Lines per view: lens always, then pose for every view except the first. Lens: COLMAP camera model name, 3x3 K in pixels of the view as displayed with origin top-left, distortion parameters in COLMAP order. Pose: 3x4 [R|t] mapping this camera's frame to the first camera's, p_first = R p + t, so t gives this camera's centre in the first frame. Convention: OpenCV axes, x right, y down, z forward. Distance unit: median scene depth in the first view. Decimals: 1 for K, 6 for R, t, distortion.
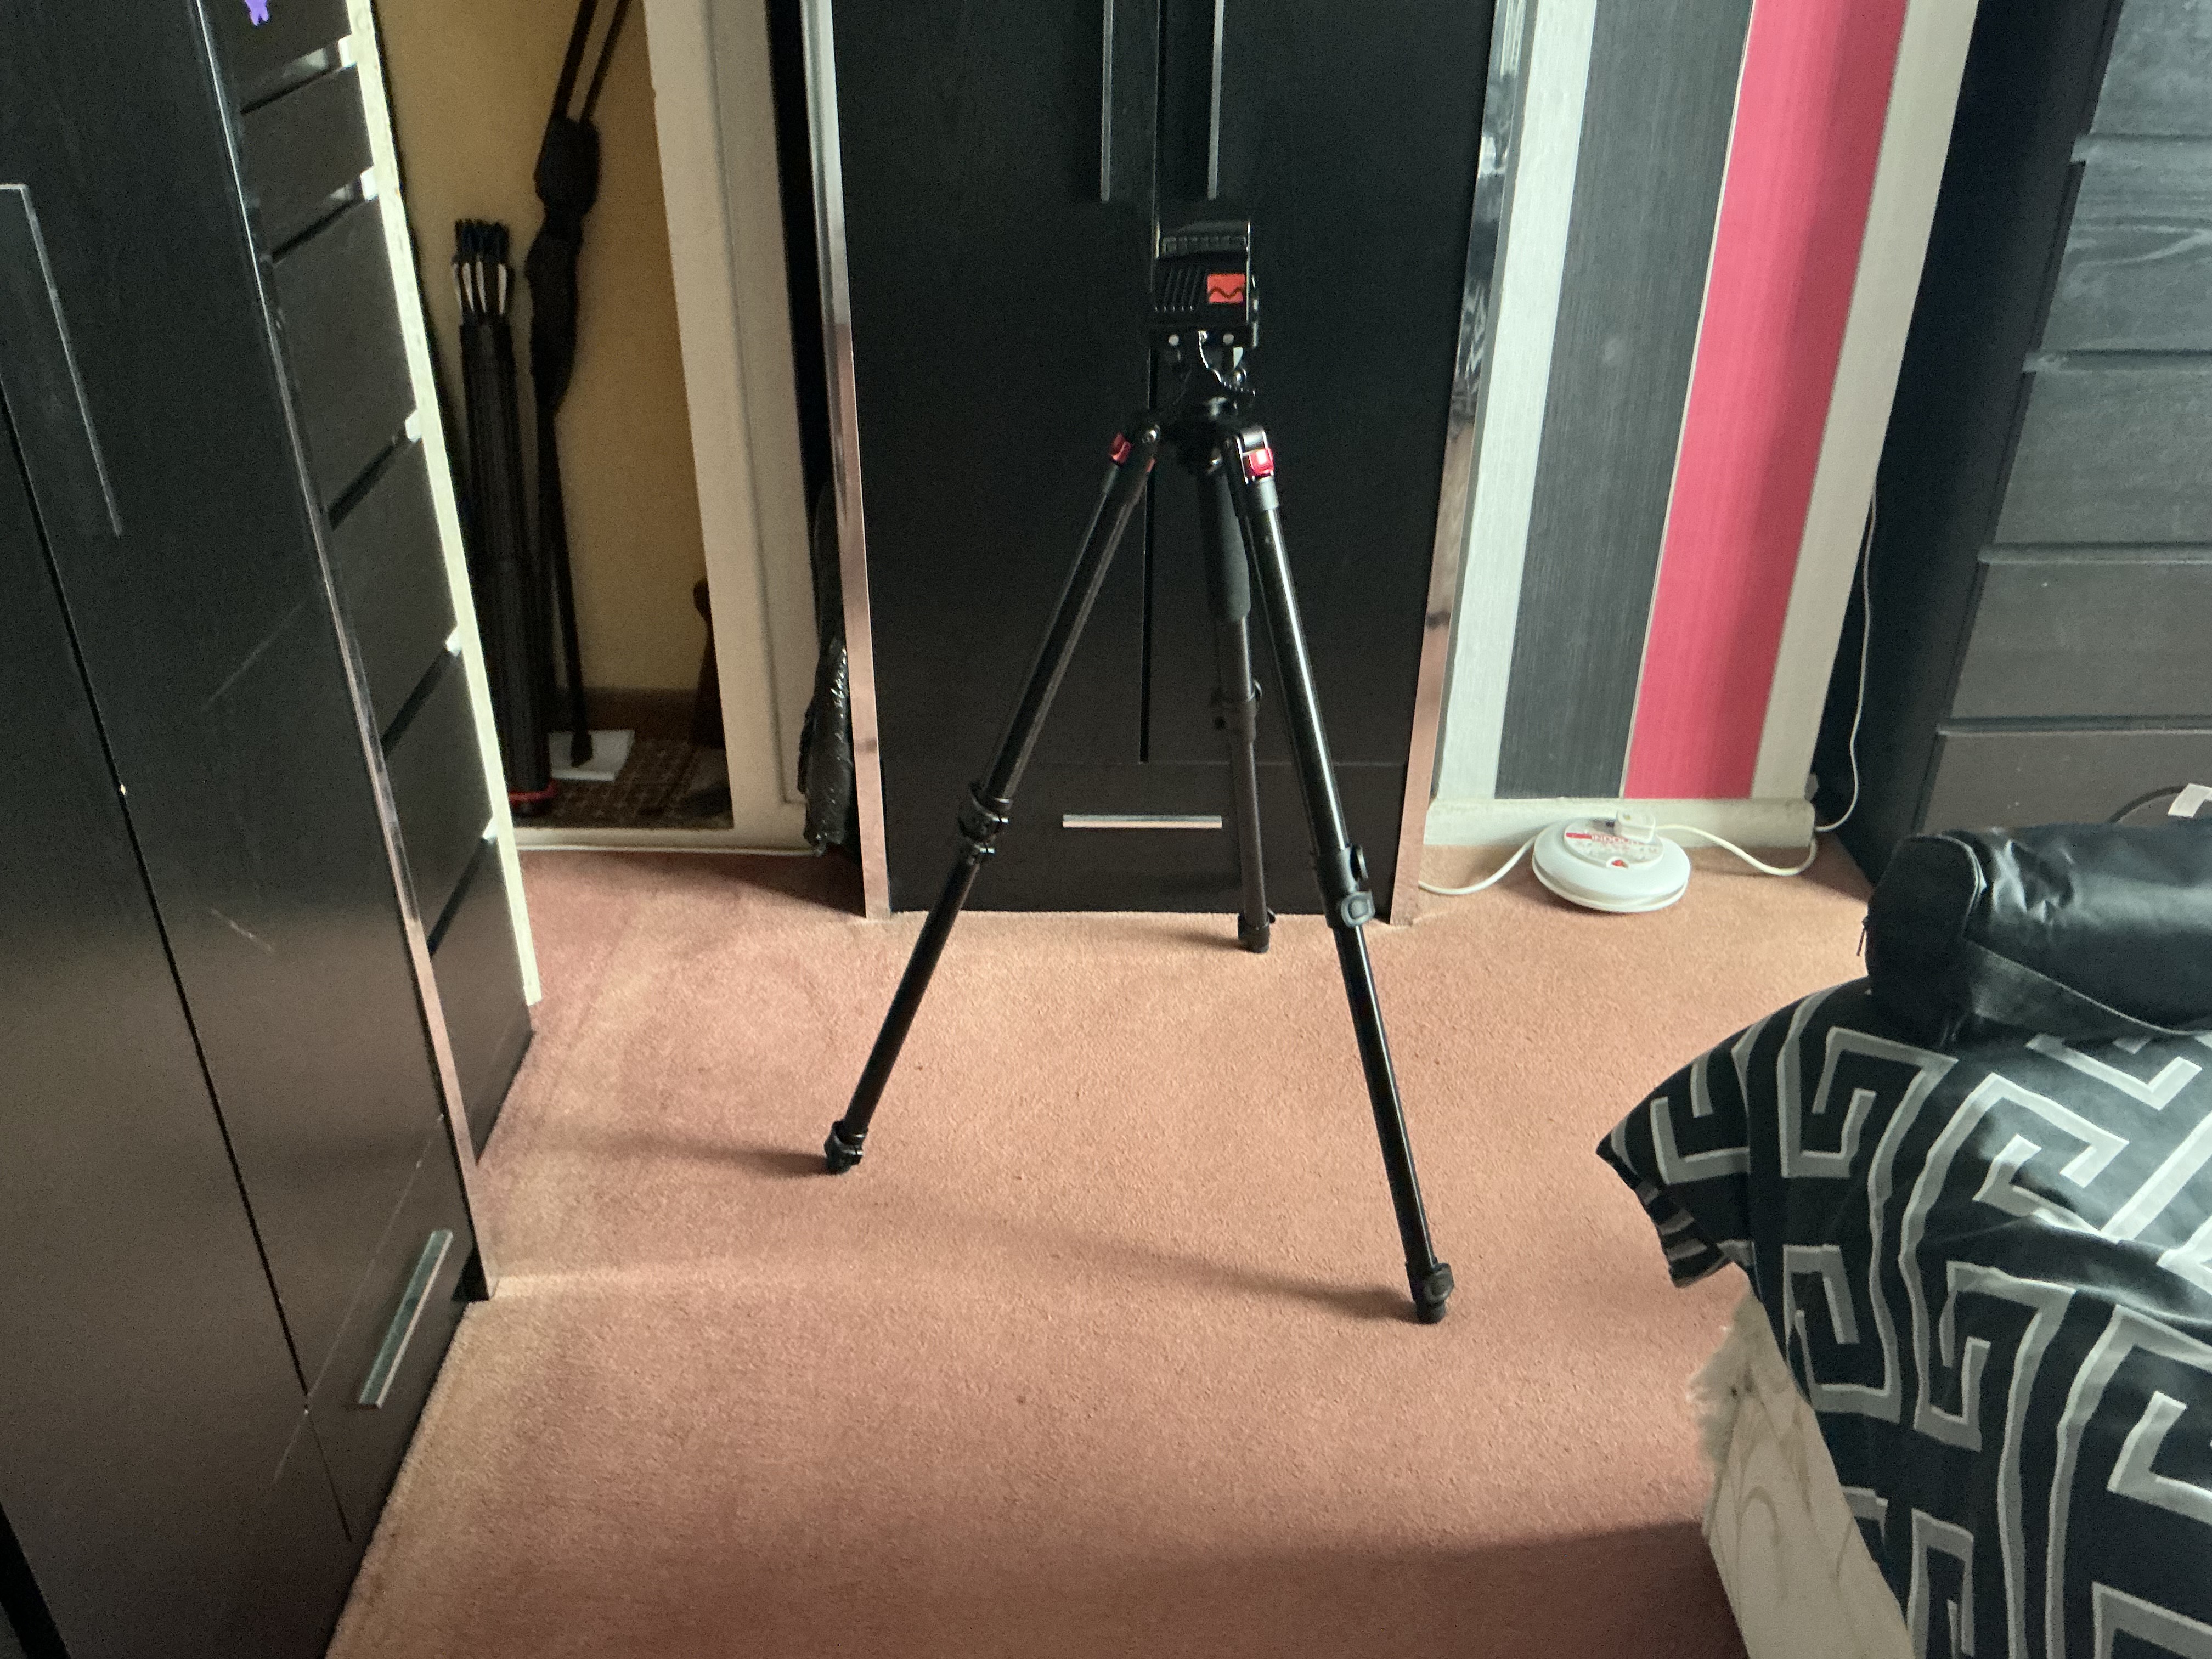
lens RADIAL K [[1835.1, 0, 1101.9], [0, 1835.1, 830.3], [0, 0, 1]] dist [0.150667, -0.322704]
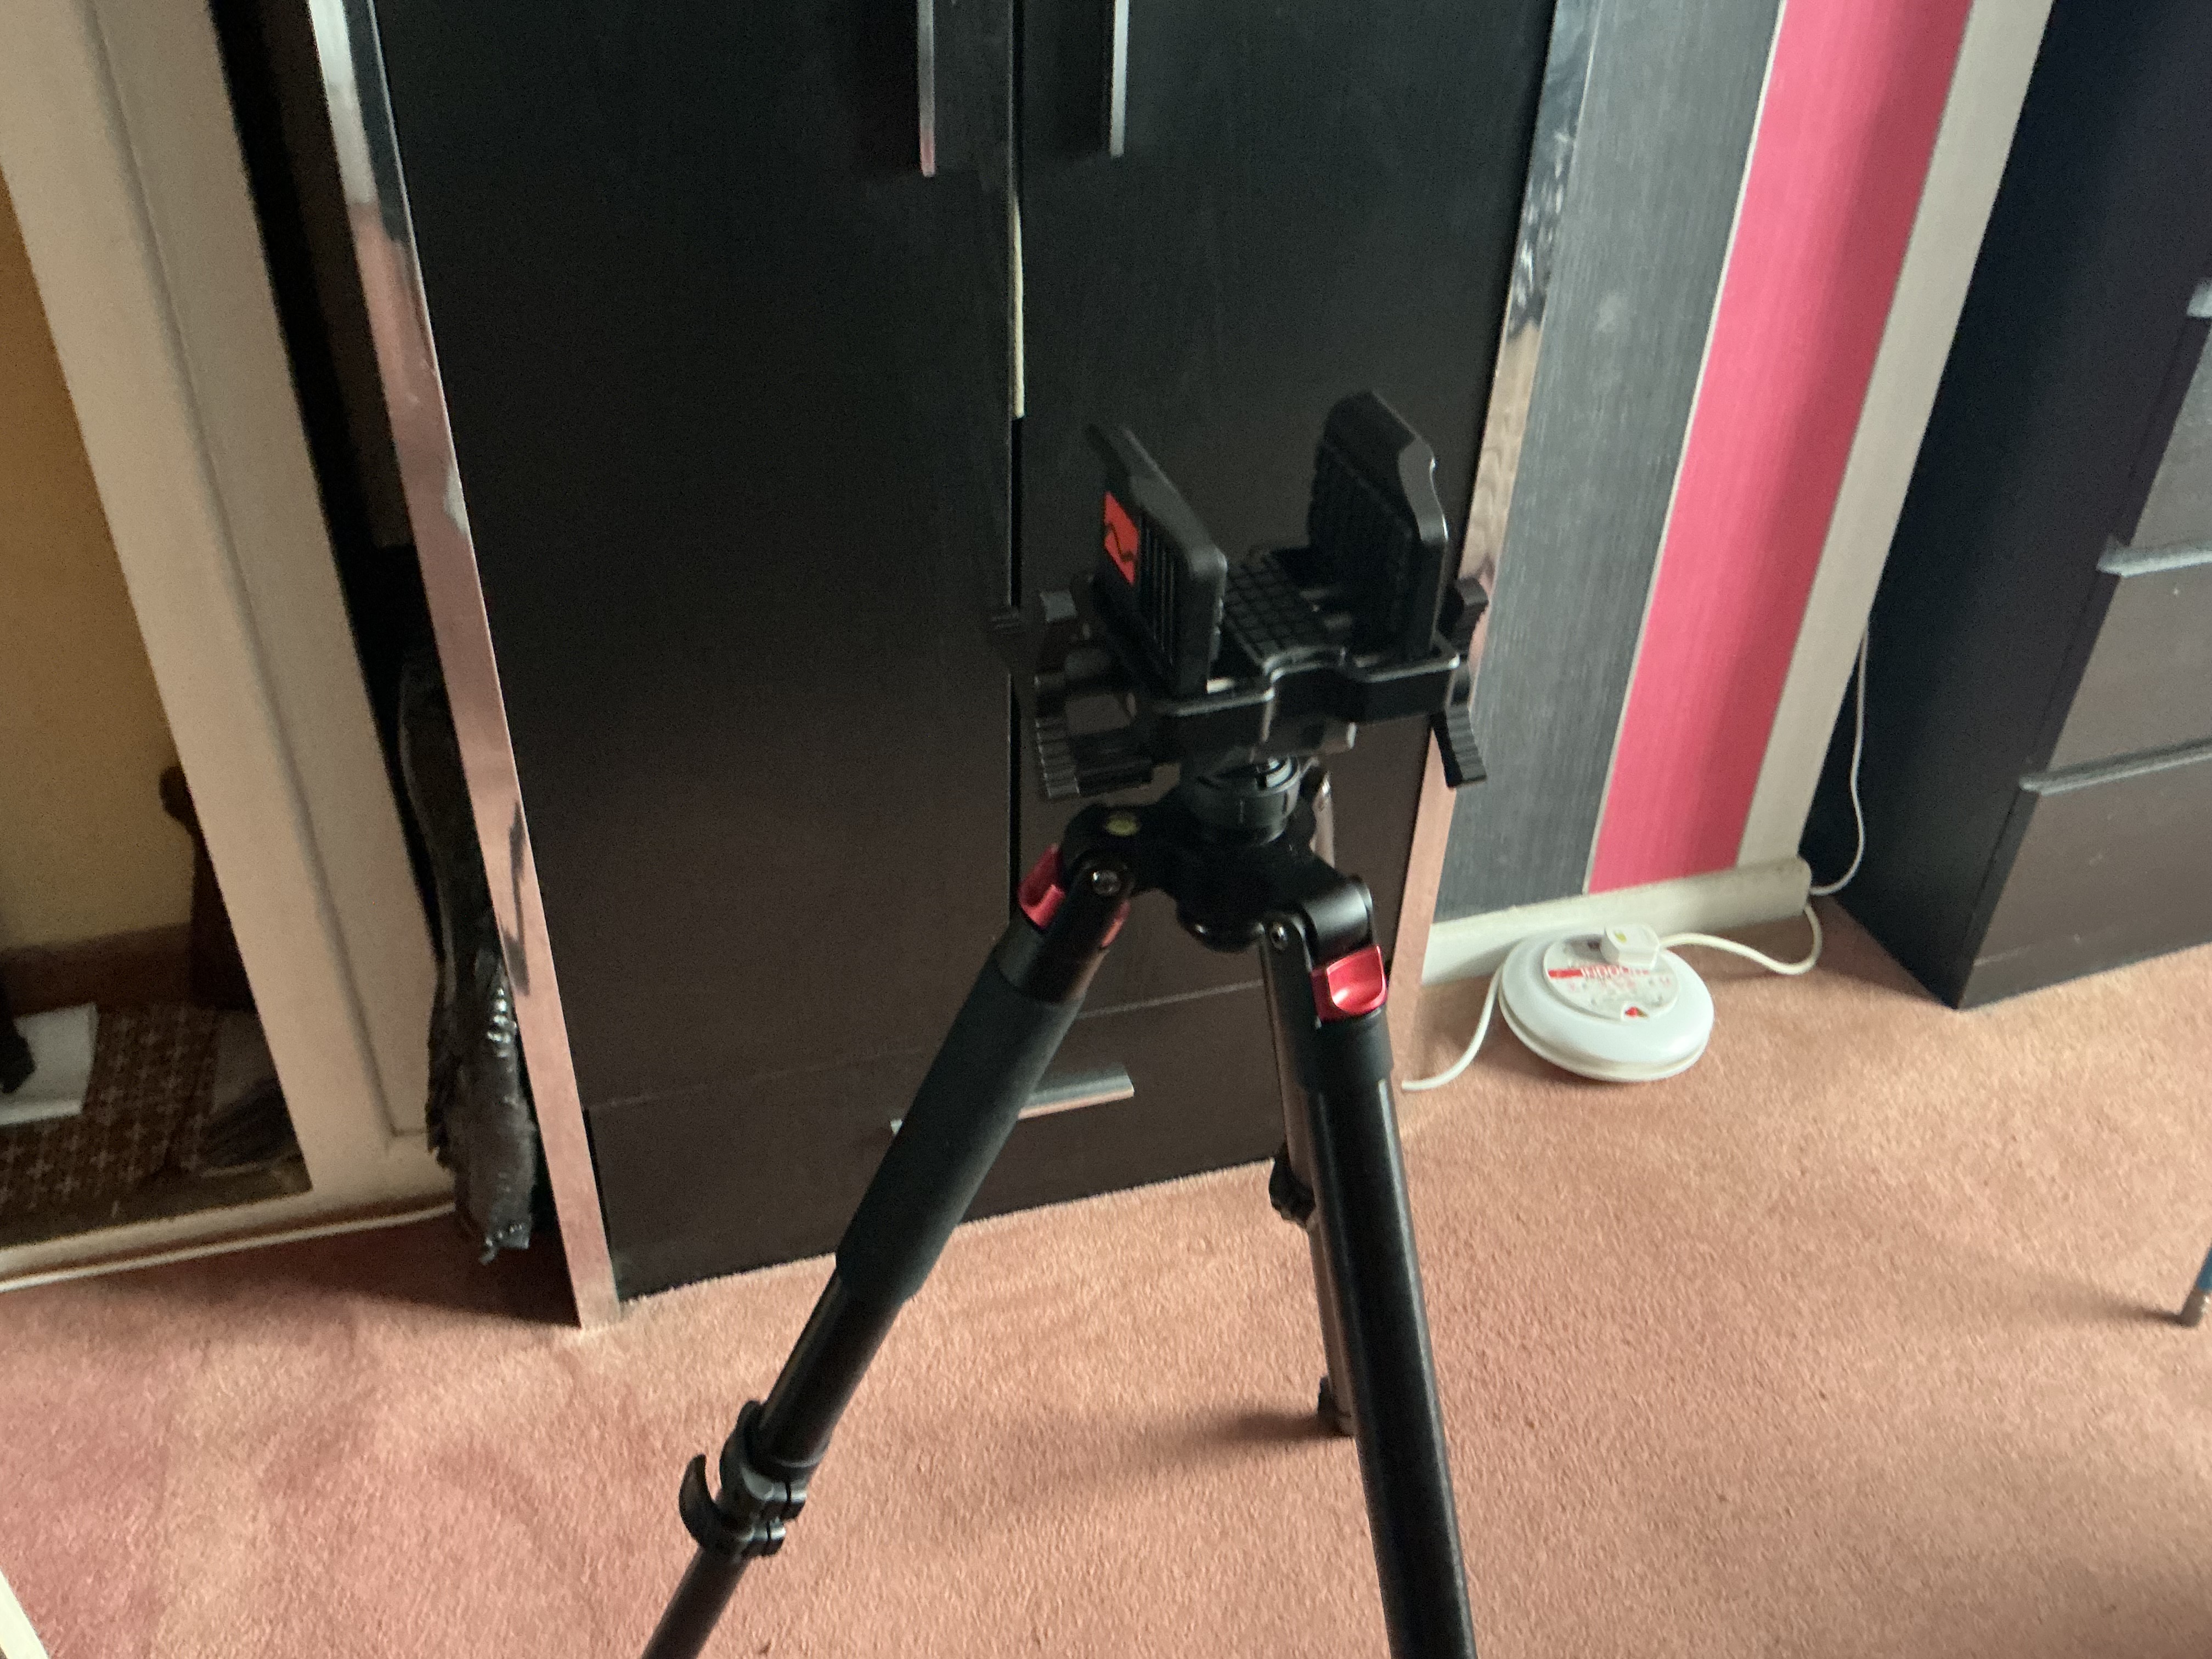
lens RADIAL K [[1841.0, 0, 1103.0], [0, 1841.0, 828.7], [0, 0, 1]] dist [0.131611, -0.283836]
pose [[0.953802, -0.158428, 0.255270, -0.096809], [0.130243, 0.983713, 0.123878, -0.175544], [-0.270738, -0.084908, 0.958901, 0.375994]]
